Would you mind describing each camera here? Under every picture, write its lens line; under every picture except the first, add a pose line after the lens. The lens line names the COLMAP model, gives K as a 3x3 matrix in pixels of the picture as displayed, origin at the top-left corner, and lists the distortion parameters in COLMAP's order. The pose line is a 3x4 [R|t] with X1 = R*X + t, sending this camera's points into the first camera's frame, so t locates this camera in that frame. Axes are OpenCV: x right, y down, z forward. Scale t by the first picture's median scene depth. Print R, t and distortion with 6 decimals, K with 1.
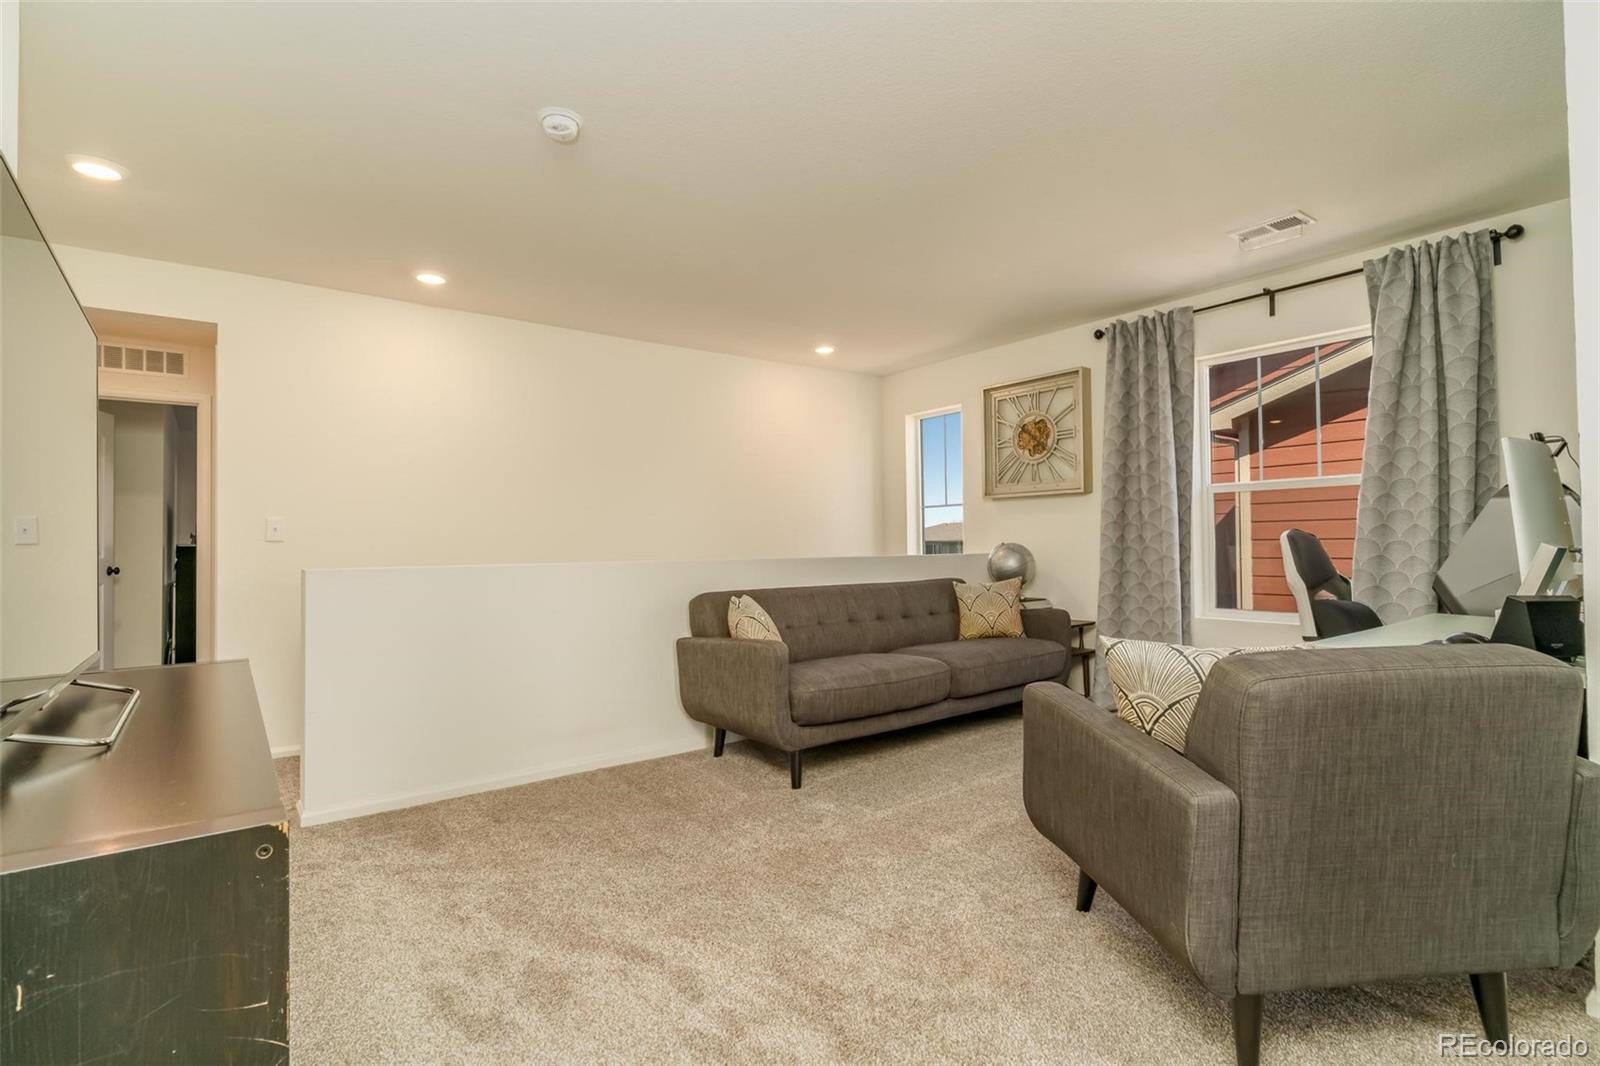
lens RADIAL K [[767.7, 0, 800.0], [0, 767.7, 533.0], [0, 0, 1]] dist [0.002048, -0.000918]
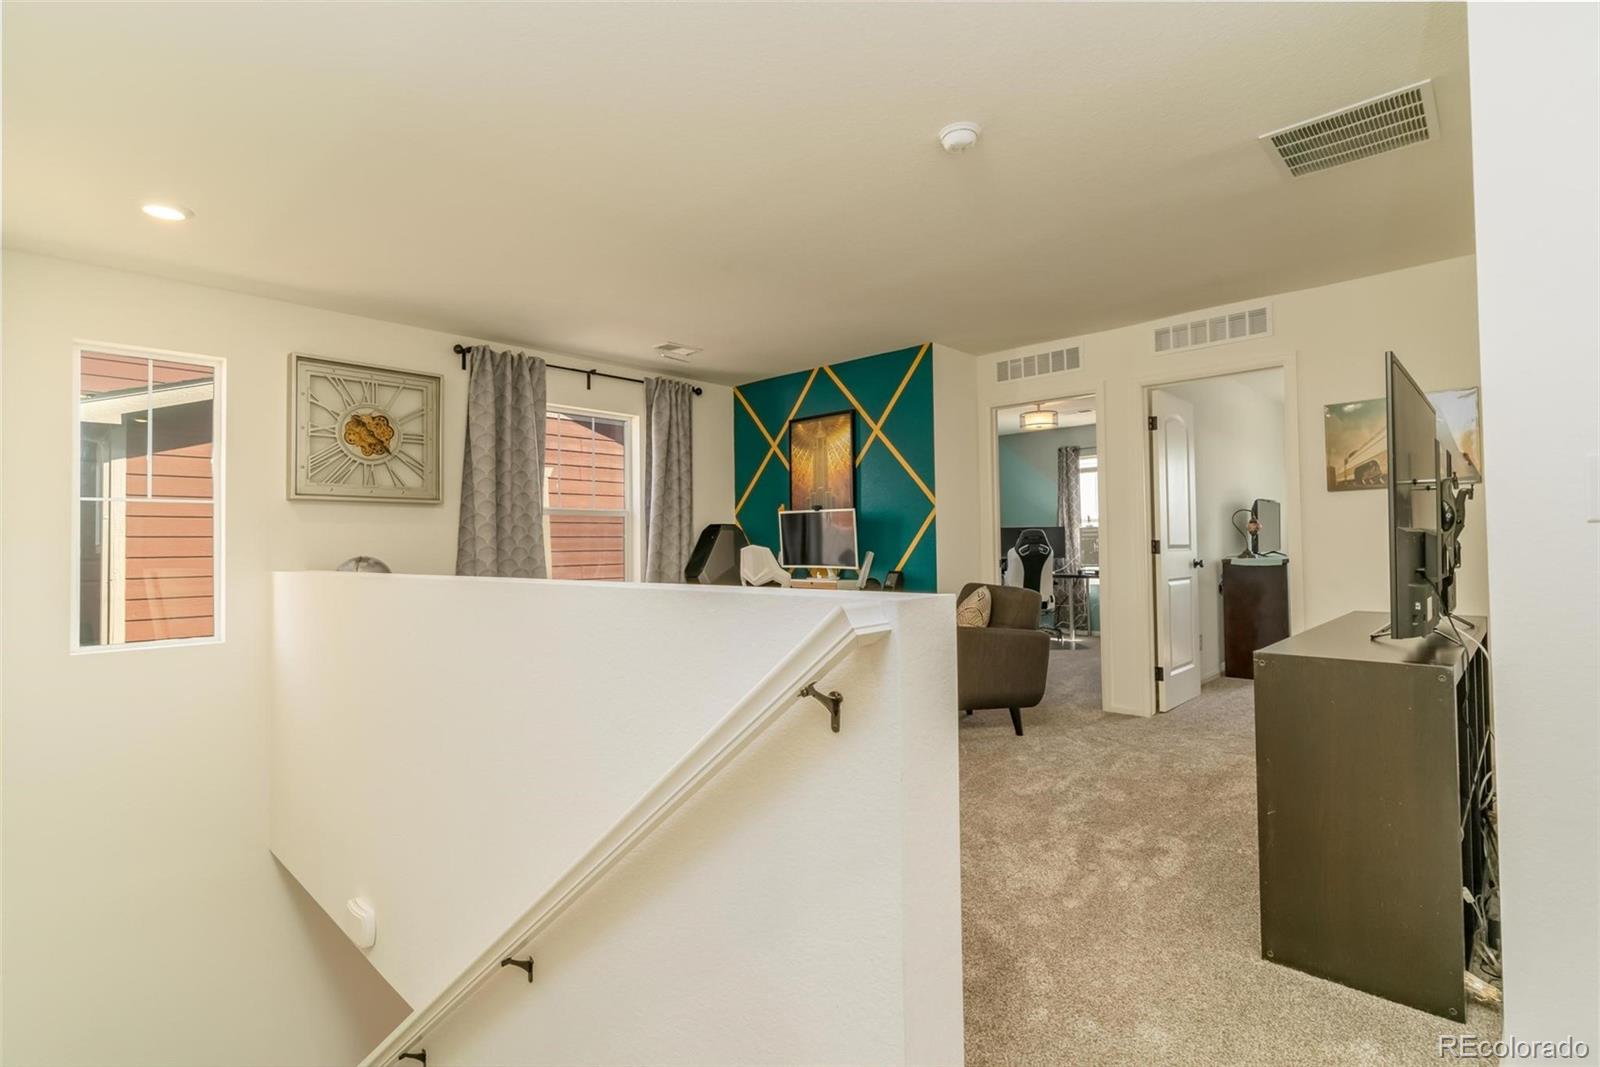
lens RADIAL K [[767.7, 0, 800.0], [0, 767.7, 533.5], [0, 0, 1]] dist [0.002048, -0.000918]
pose [[-0.133391, 0.036188, 0.990403, -0.637437], [-0.003197, 0.999312, -0.036944, 0.019313], [-0.991058, -0.008095, -0.133184, 0.654339]]
